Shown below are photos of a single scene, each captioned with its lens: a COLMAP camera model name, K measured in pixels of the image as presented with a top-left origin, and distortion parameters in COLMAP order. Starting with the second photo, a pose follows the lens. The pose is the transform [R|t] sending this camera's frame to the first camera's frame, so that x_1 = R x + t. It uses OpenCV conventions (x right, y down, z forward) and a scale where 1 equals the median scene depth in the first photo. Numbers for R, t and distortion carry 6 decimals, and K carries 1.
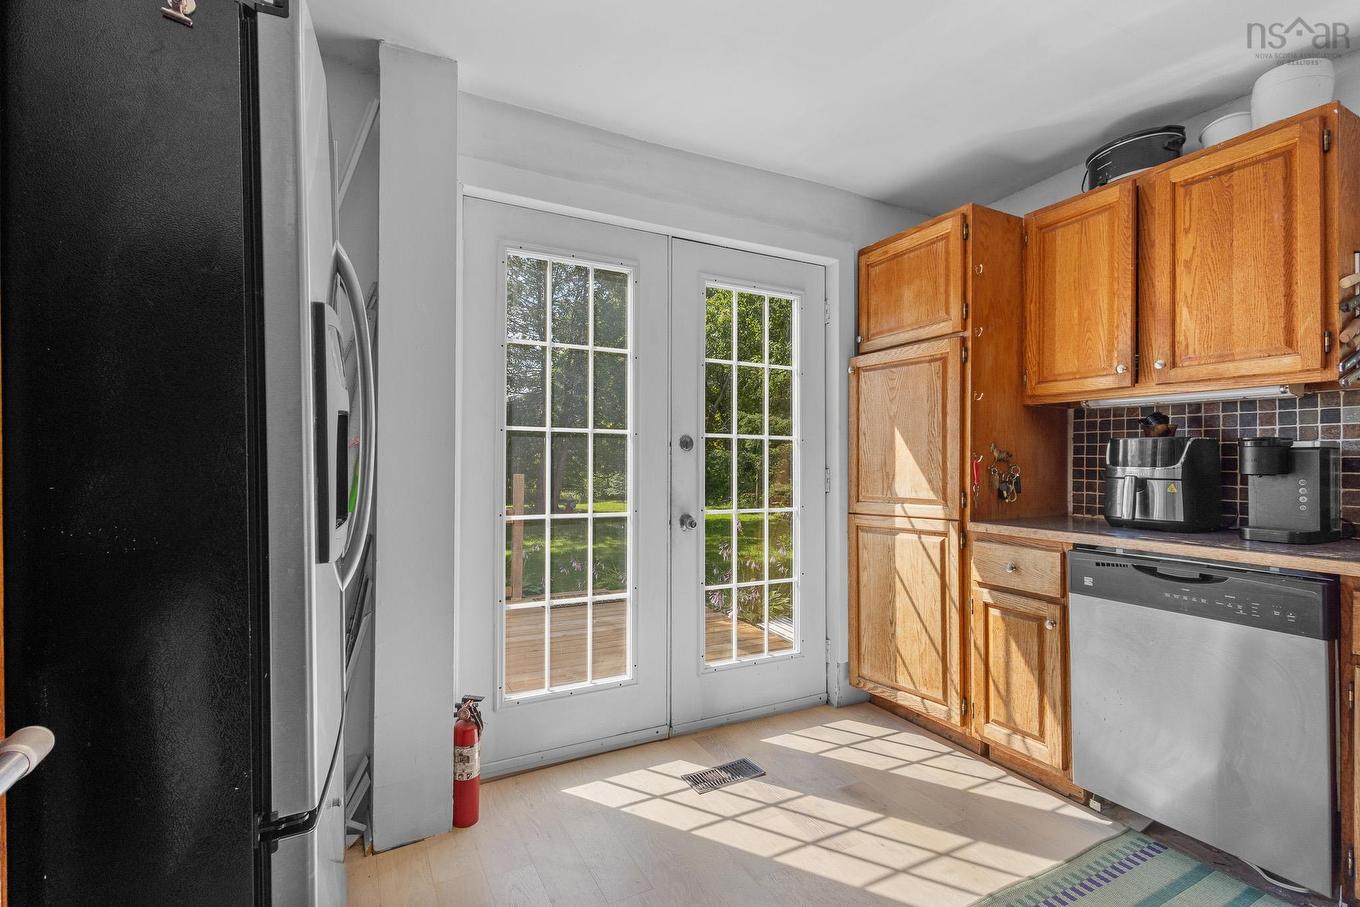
lens RADIAL K [[627.0, 0, 685.5], [0, 627.0, 458.3], [0, 0, 1]] dist [0.008341, -0.003248]
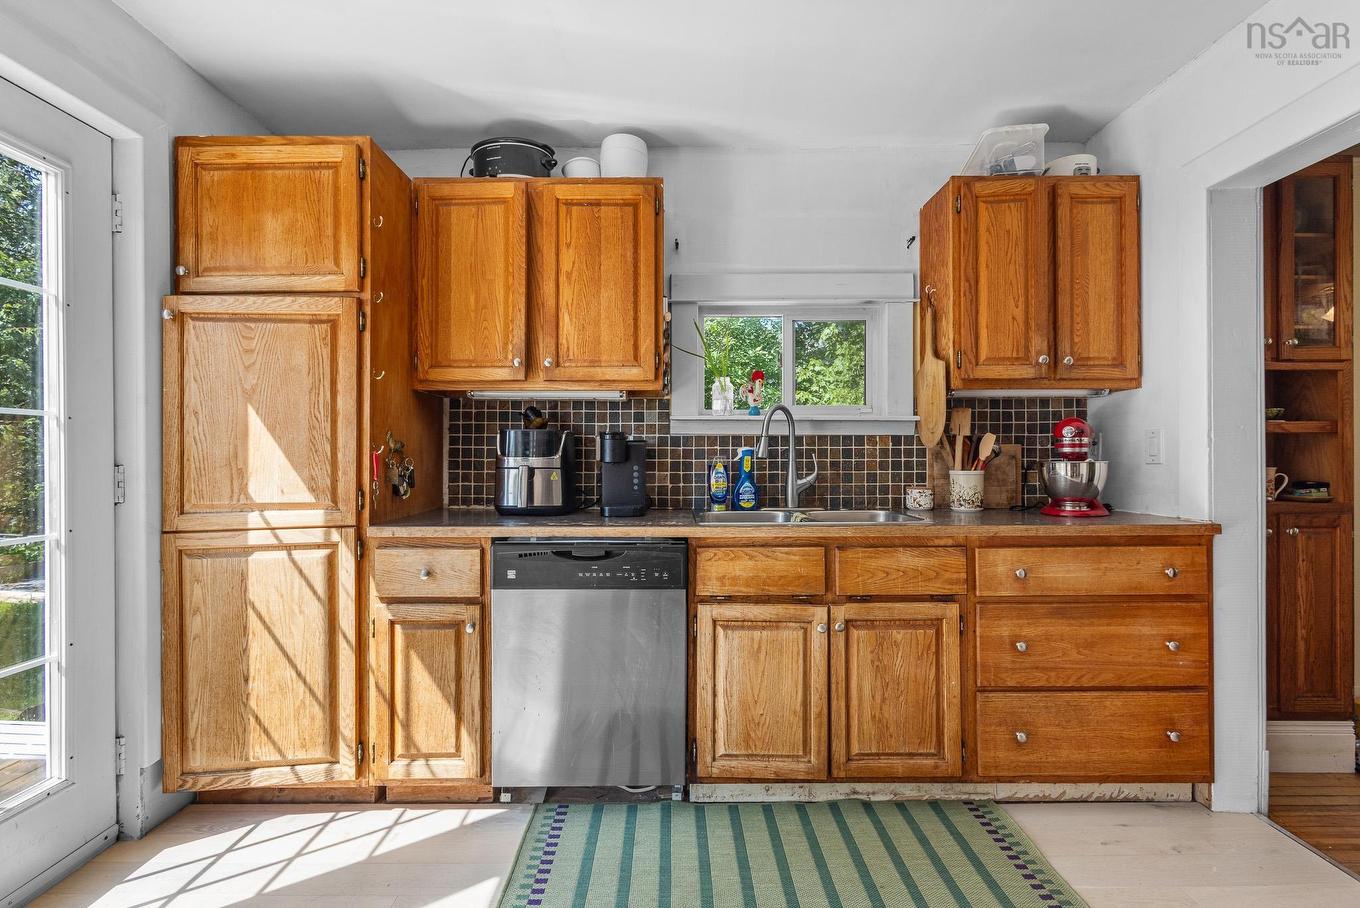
lens RADIAL K [[627.0, 0, 677.8], [0, 627.0, 453.4], [0, 0, 1]] dist [0.008341, -0.003248]
pose [[0.463346, -0.006160, 0.886156, -0.086900], [-0.000265, 0.999975, 0.007090, -0.000149], [-0.886178, -0.003520, 0.463332, 0.262450]]
